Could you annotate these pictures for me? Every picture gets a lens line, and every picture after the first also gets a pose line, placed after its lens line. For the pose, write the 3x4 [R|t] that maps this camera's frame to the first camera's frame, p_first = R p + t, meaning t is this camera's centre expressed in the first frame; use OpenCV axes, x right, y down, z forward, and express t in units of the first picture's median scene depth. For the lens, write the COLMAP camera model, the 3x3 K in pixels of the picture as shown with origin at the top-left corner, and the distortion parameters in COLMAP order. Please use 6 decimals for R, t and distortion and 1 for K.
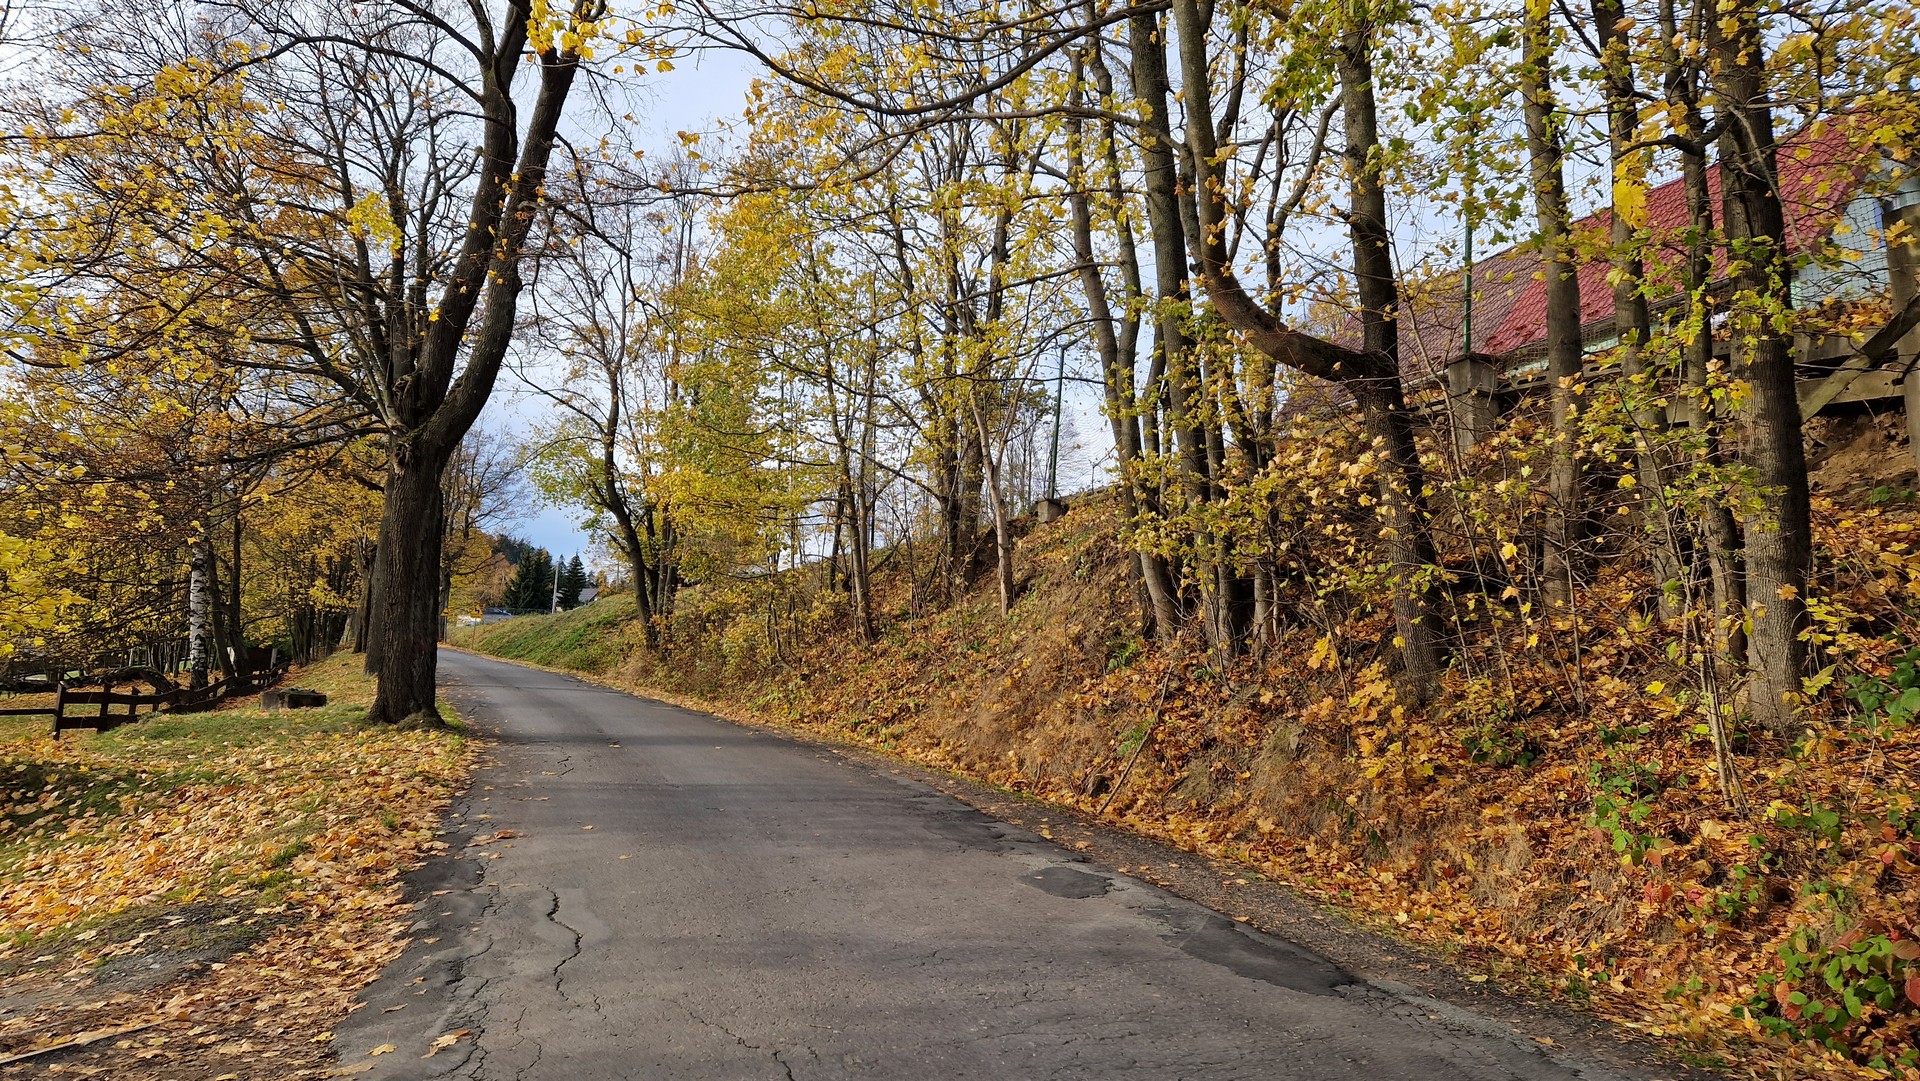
lens RADIAL K [[1295.1, 0, 955.4], [0, 1295.1, 548.2], [0, 0, 1]] dist [0.086310, -0.079463]
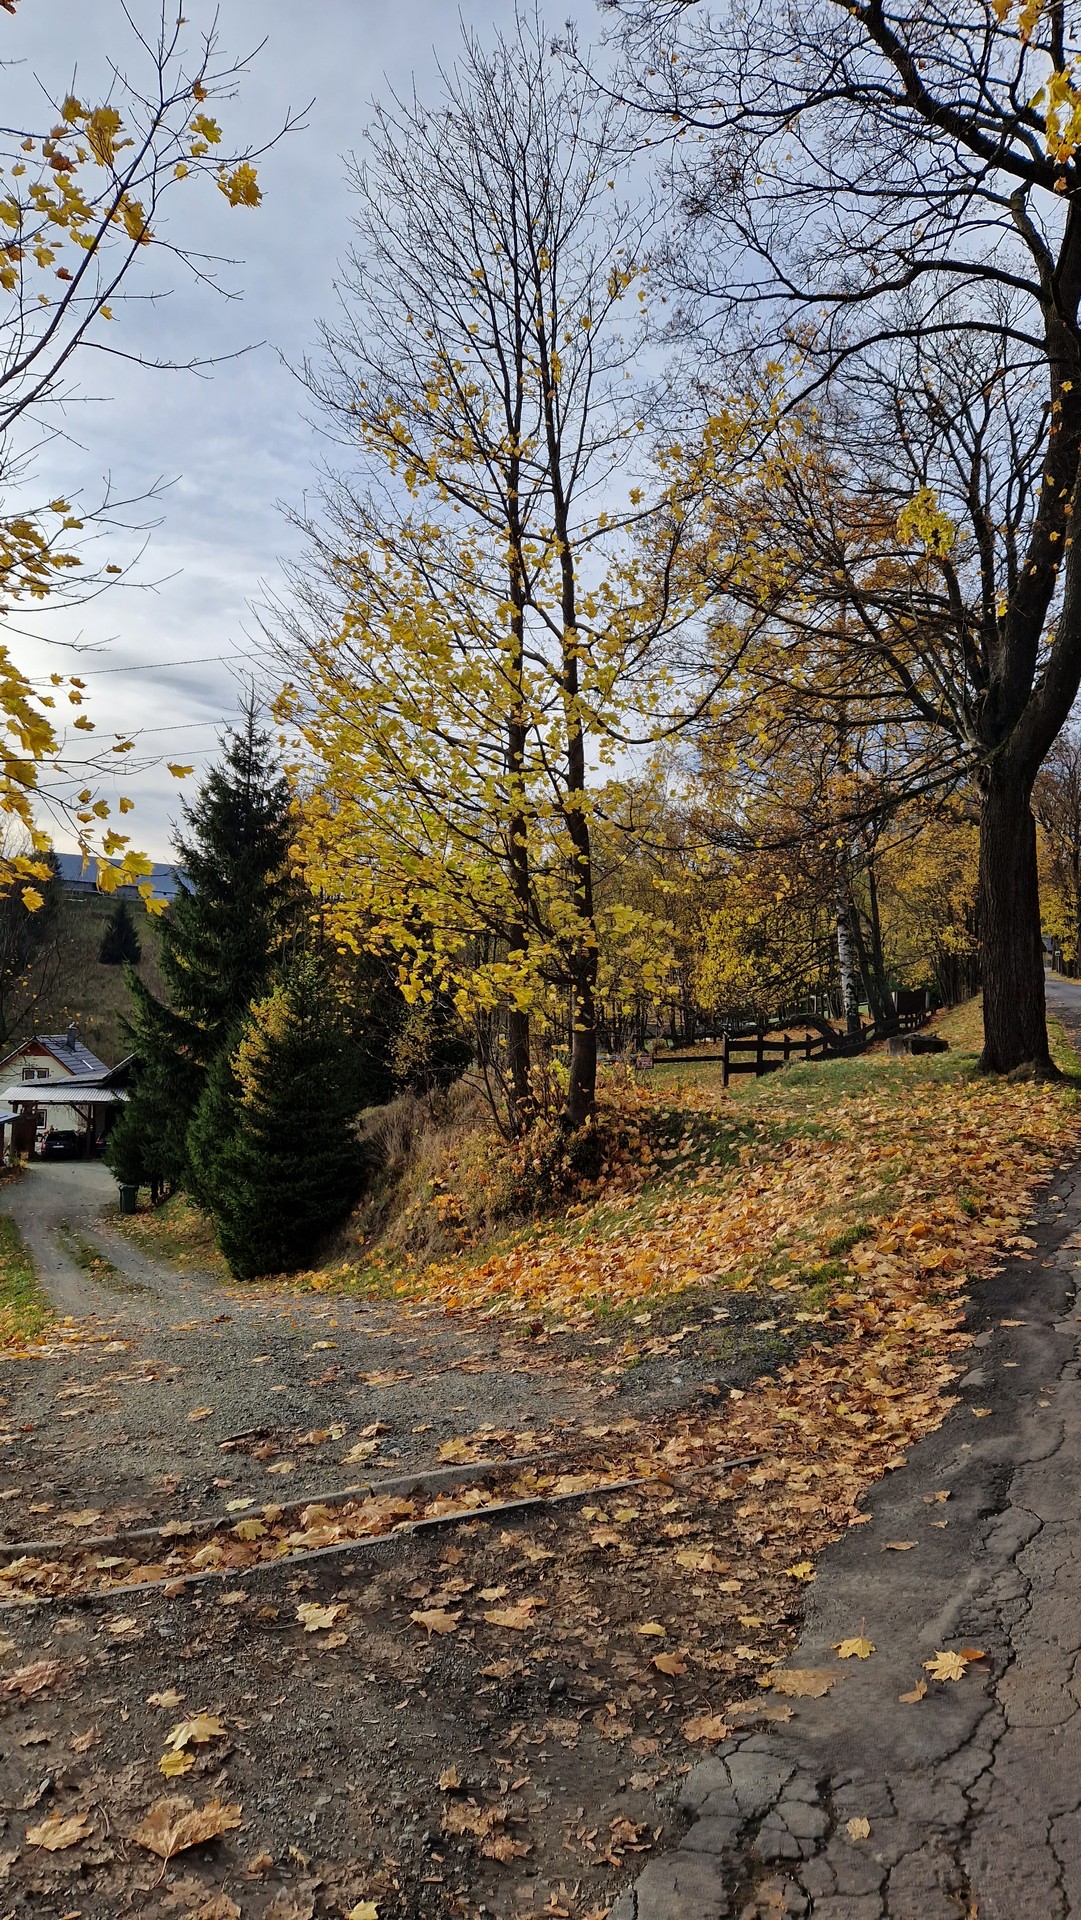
lens RADIAL K [[1295.1, 0, 539.7], [0, 1295.1, 967.8], [0, 0, 1]] dist [0.086310, -0.079463]
pose [[0.717514, -0.055064, -0.694364, -0.034246], [0.098224, 0.994908, 0.022600, 0.011227], [0.689583, -0.084419, 0.719269, 0.186218]]
